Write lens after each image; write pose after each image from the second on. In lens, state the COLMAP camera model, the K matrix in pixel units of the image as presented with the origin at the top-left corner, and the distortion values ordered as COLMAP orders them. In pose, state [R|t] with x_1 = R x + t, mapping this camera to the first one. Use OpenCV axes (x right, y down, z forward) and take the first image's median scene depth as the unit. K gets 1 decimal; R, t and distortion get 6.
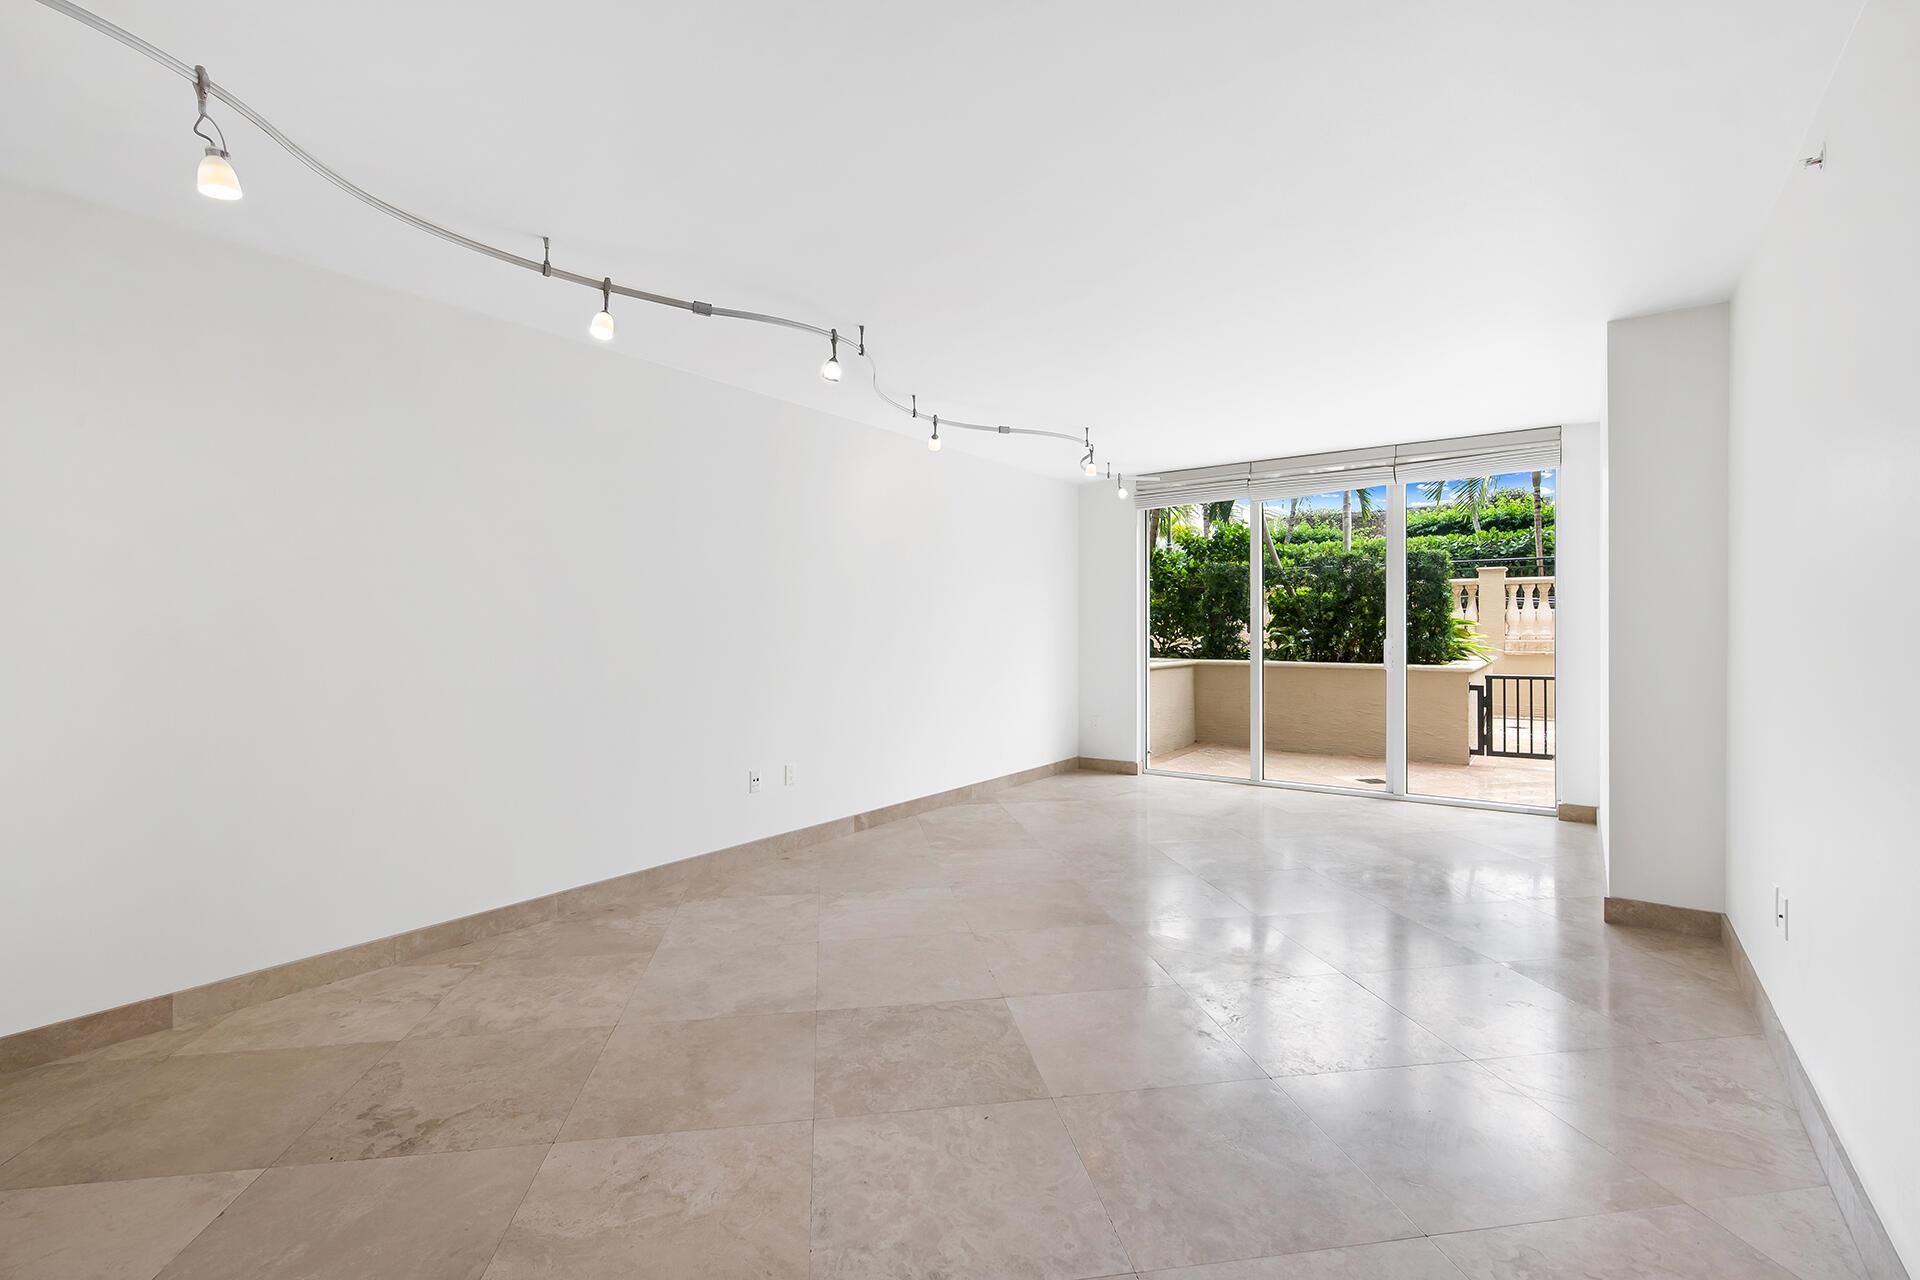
lens RADIAL K [[857.0, 0, 977.5], [0, 857.0, 623.7], [0, 0, 1]] dist [0.005620, -0.003875]
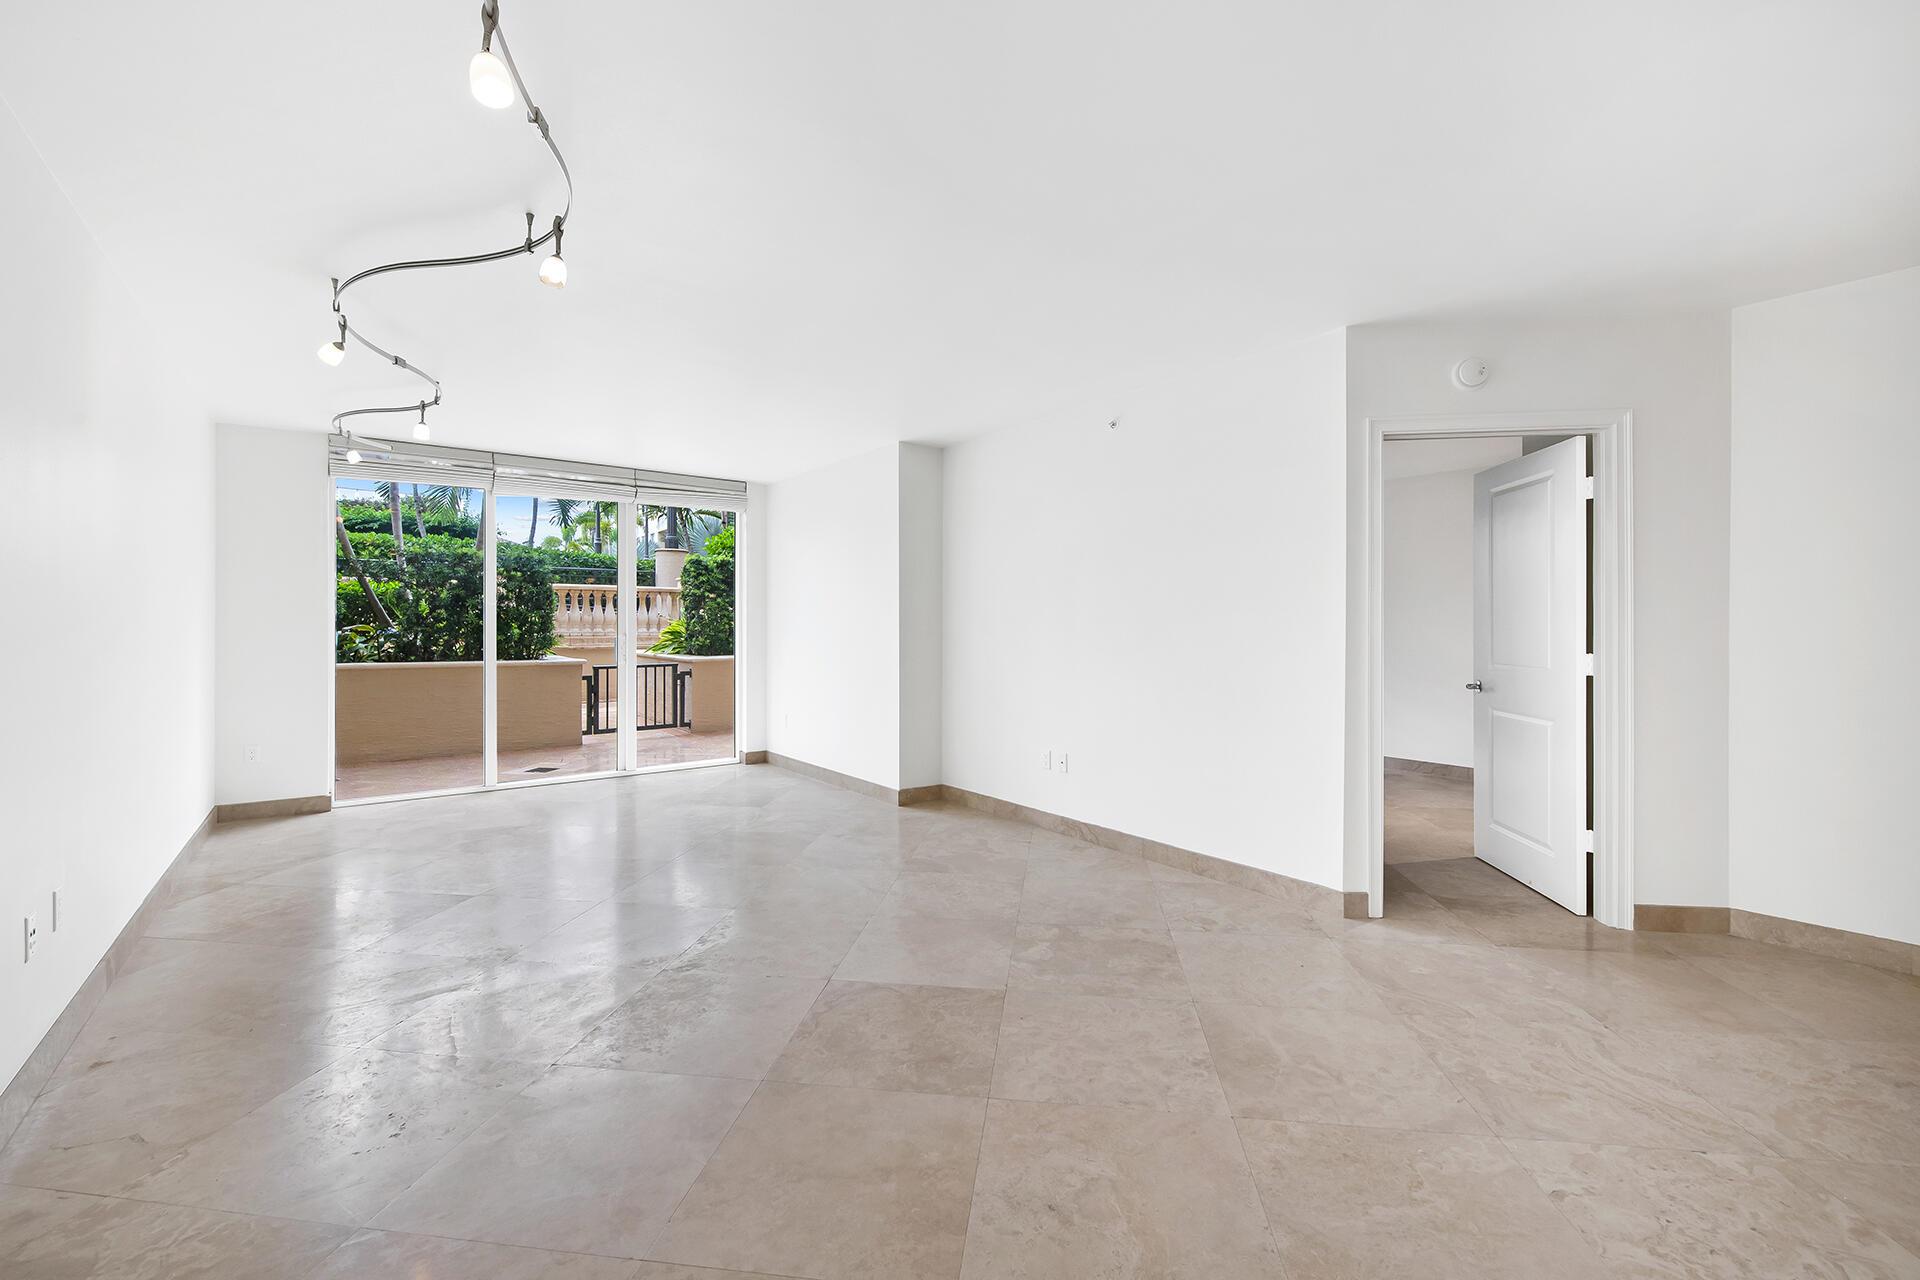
lens RADIAL K [[785.8, 0, 958.2], [0, 785.8, 618.3], [0, 0, 1]] dist [0.001708, -0.004648]
pose [[0.287311, 0.012977, 0.957749, -0.337872], [-0.007400, 0.999908, -0.011328, 0.002187], [-0.957809, -0.003833, 0.287381, 0.230144]]
